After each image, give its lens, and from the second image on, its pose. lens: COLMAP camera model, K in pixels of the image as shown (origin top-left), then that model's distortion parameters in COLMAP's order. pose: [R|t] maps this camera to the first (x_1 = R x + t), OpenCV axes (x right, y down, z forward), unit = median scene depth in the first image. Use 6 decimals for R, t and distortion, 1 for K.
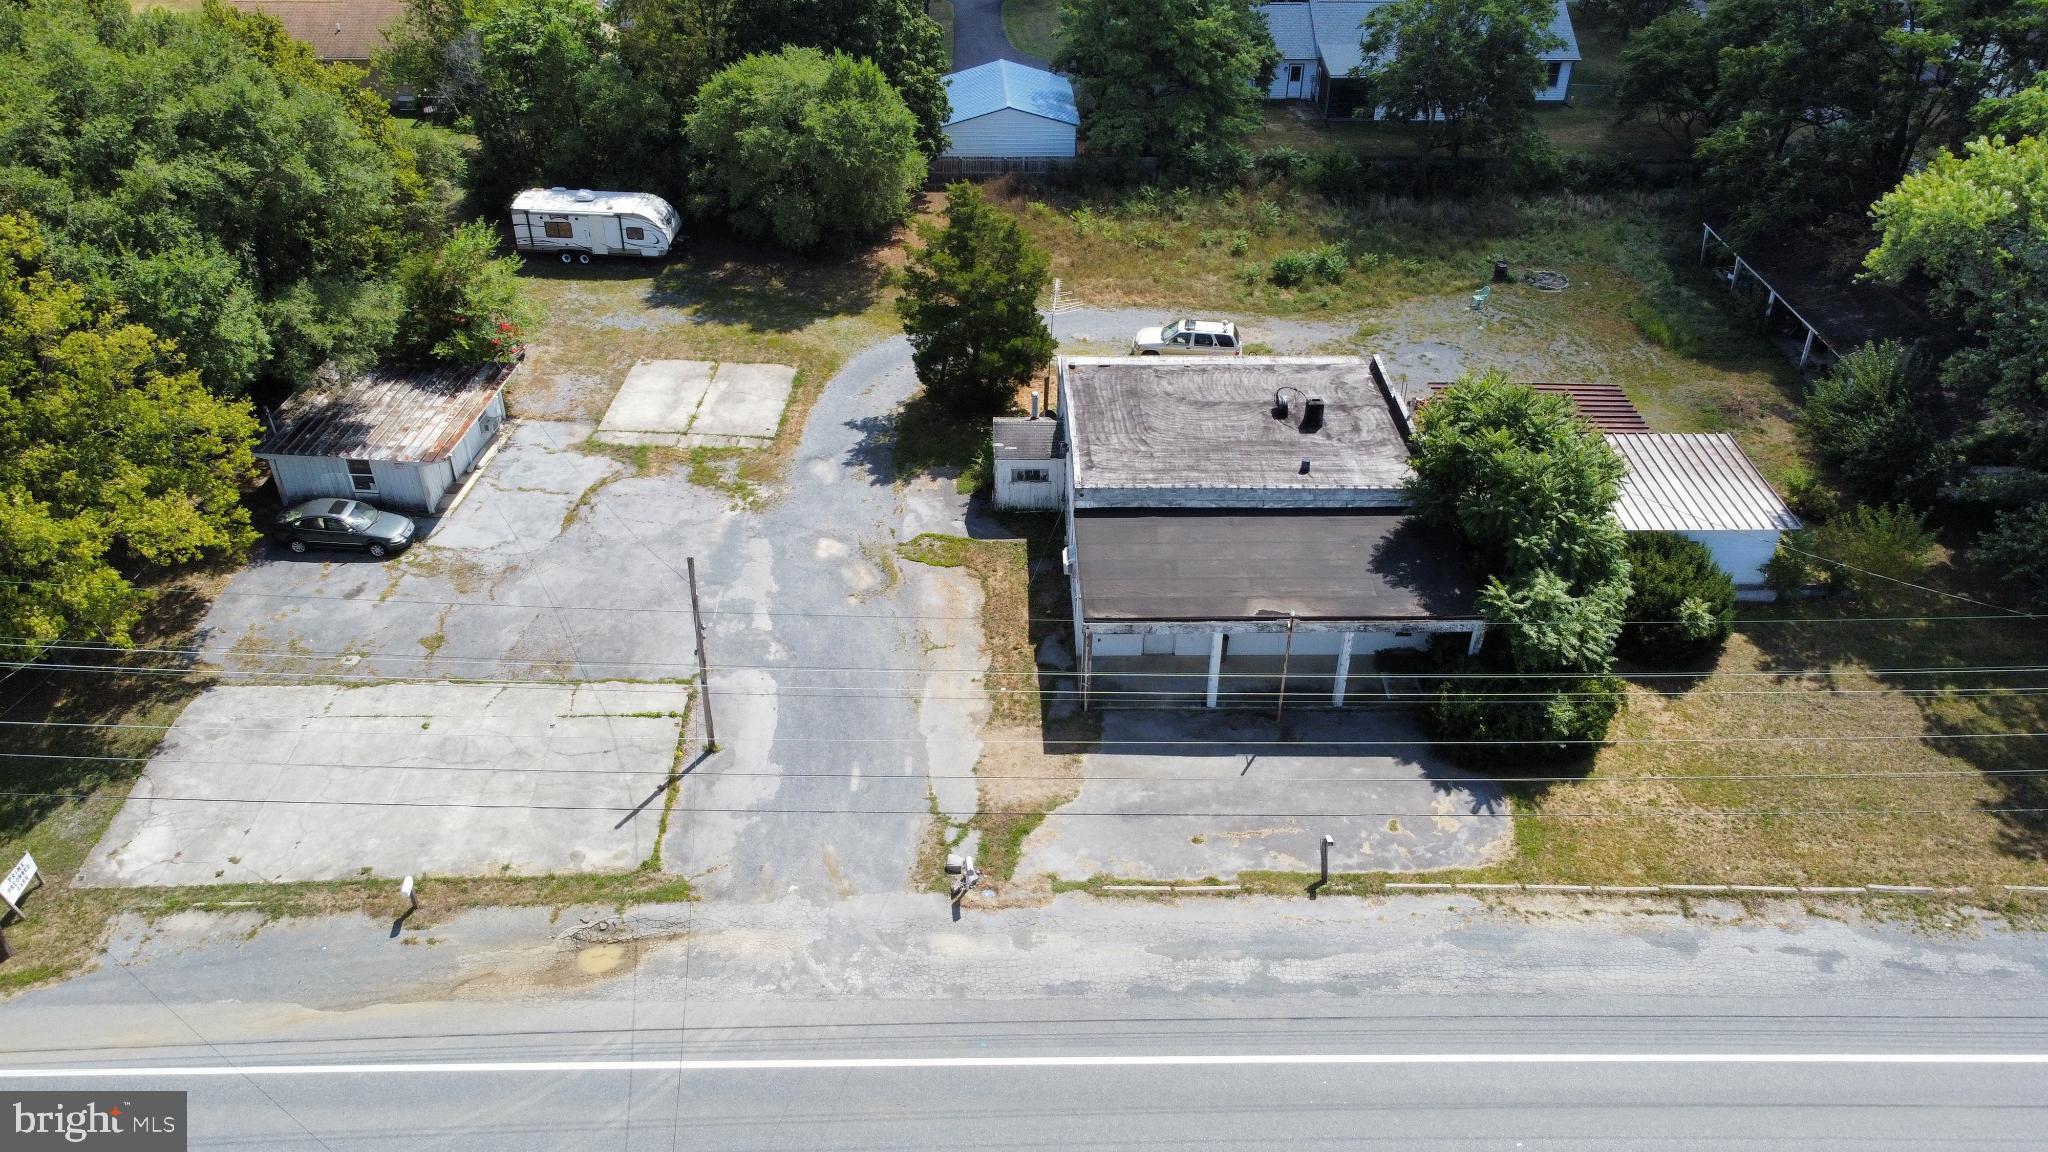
lens RADIAL K [[1556.3, 0, 1026.7], [0, 1556.3, 567.7], [0, 0, 1]] dist [0.006999, -0.007889]
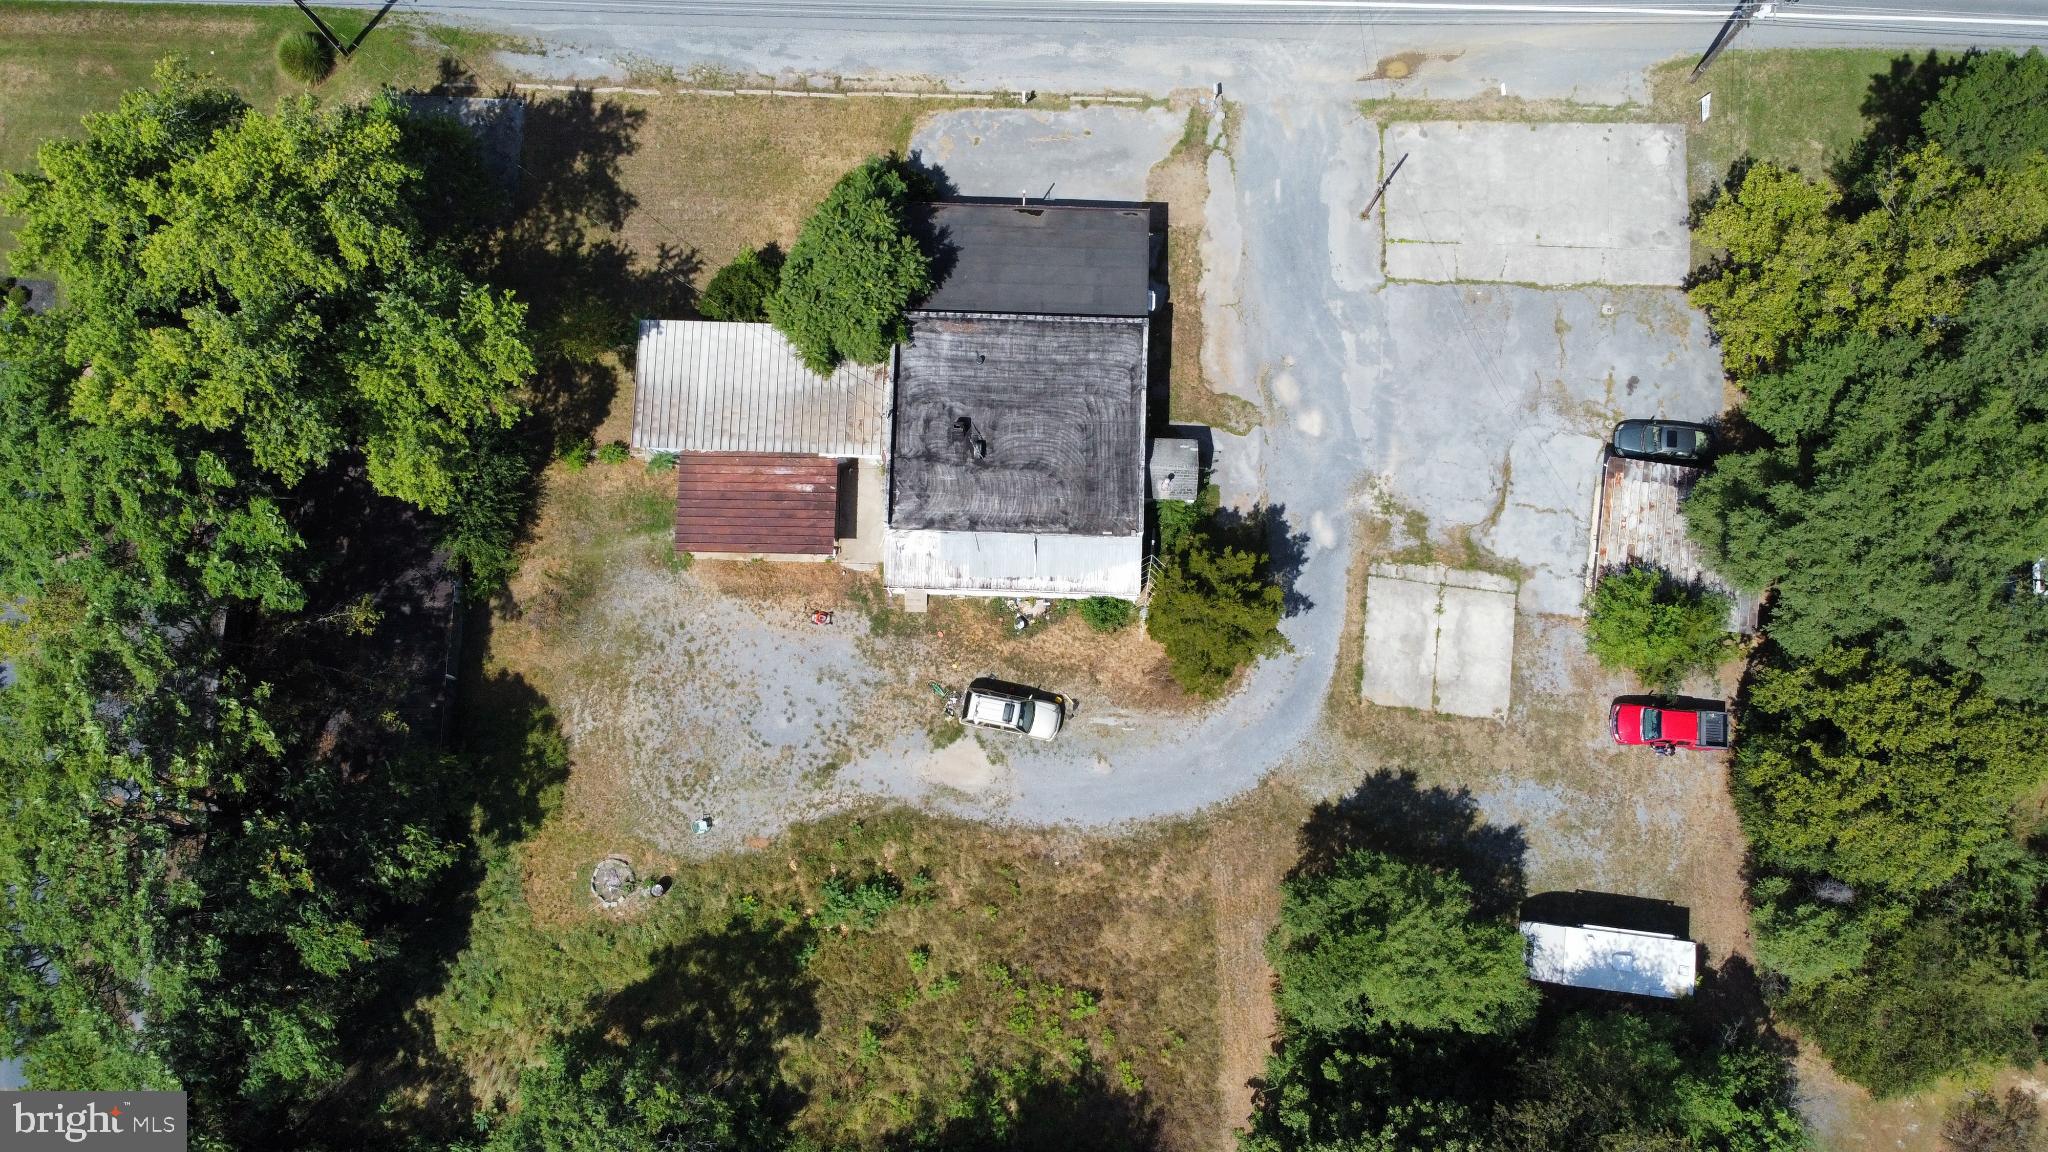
lens RADIAL K [[1556.3, 0, 1026.7], [0, 1556.3, 567.7], [0, 0, 1]] dist [0.006999, -0.007889]
pose [[-0.998414, -0.056225, 0.002764, 0.136505], [0.026461, -0.425420, 0.904609, -1.572505], [-0.049686, 0.903248, 0.426233, 0.635775]]
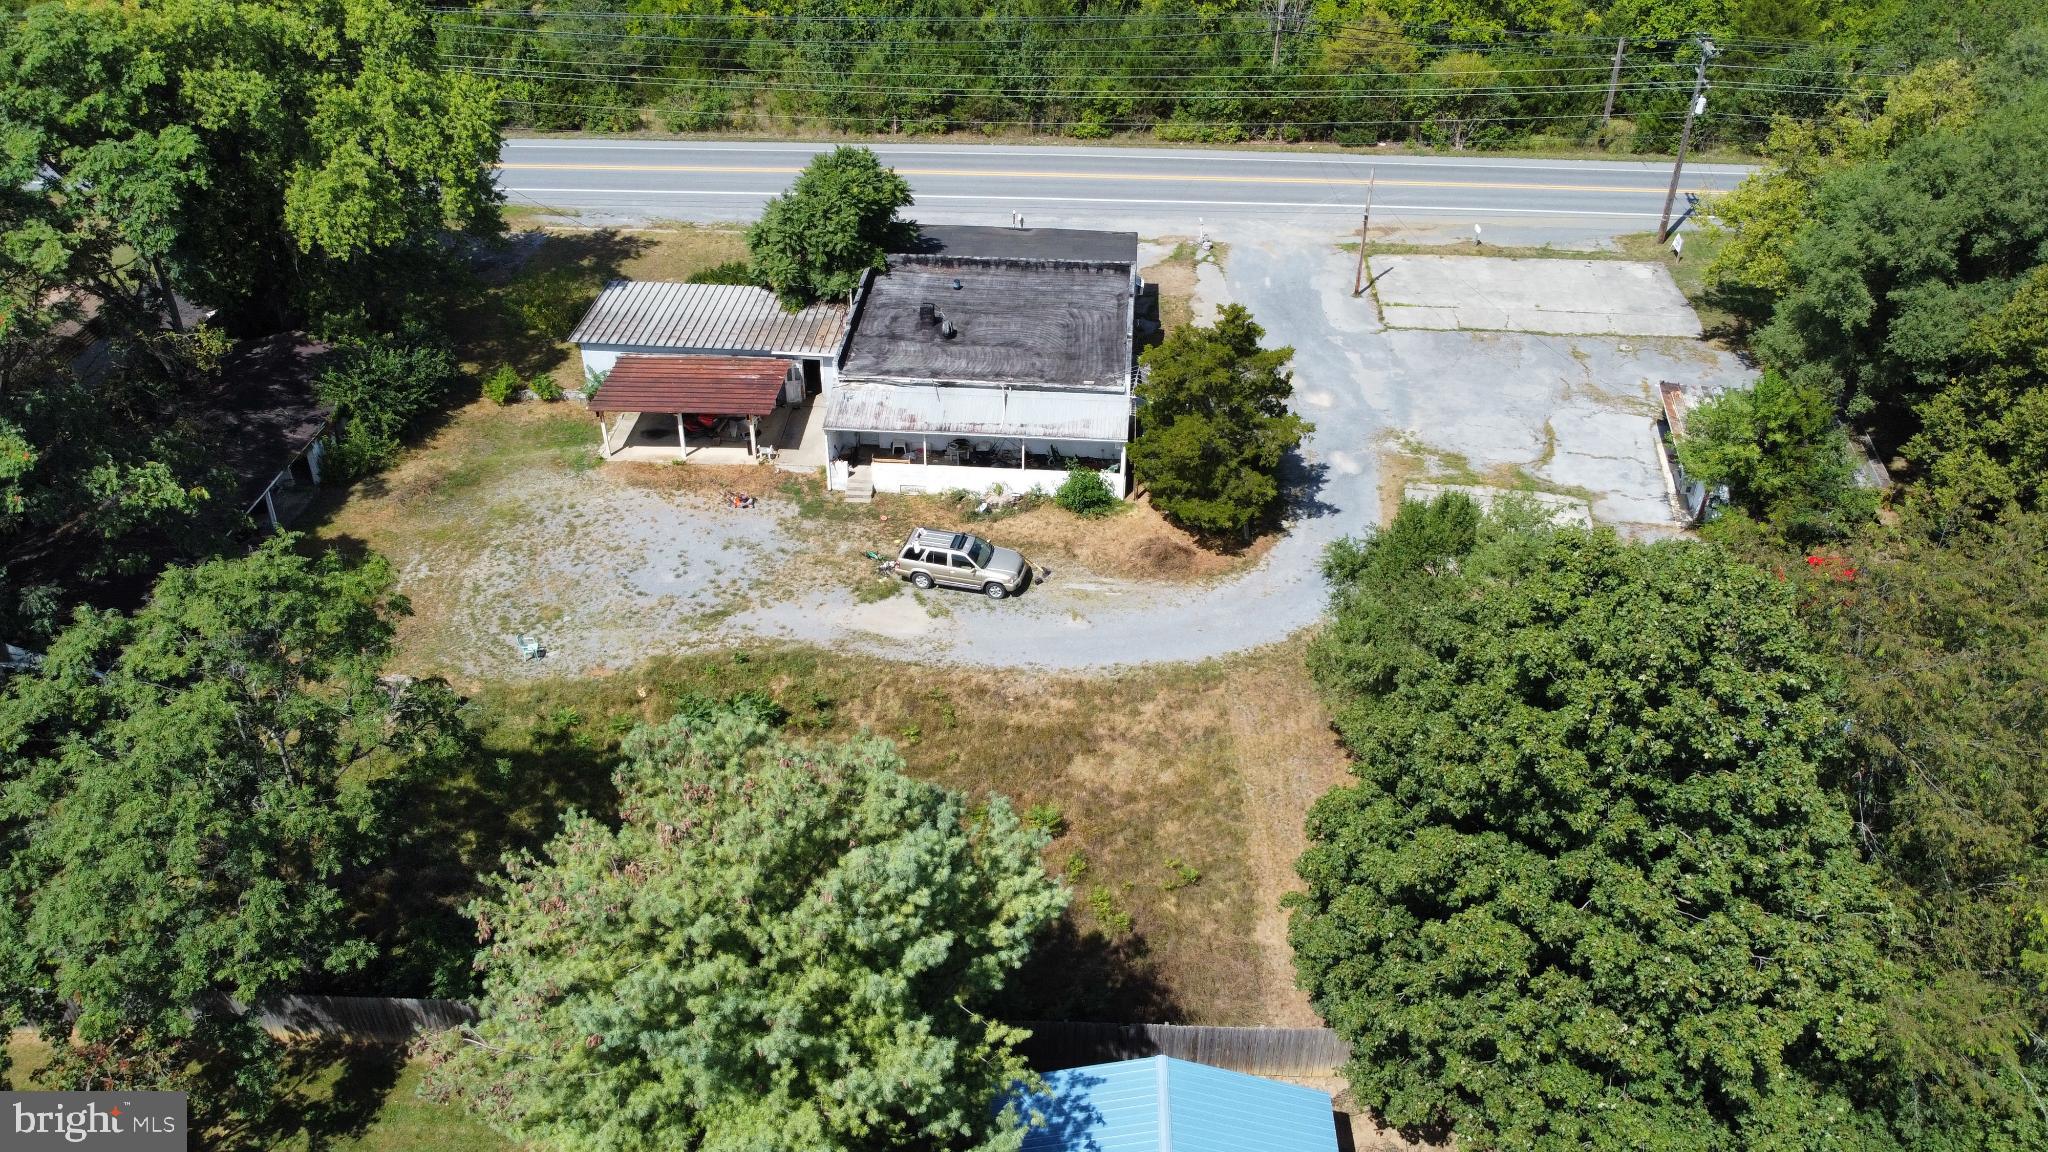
lens RADIAL K [[1556.3, 0, 1026.7], [0, 1556.3, 567.7], [0, 0, 1]] dist [0.006999, -0.007889]
pose [[-0.994767, -0.070573, 0.073885, 0.006578], [0.044699, 0.349660, 0.935810, -1.354796], [-0.091878, 0.934215, -0.344675, 1.867734]]
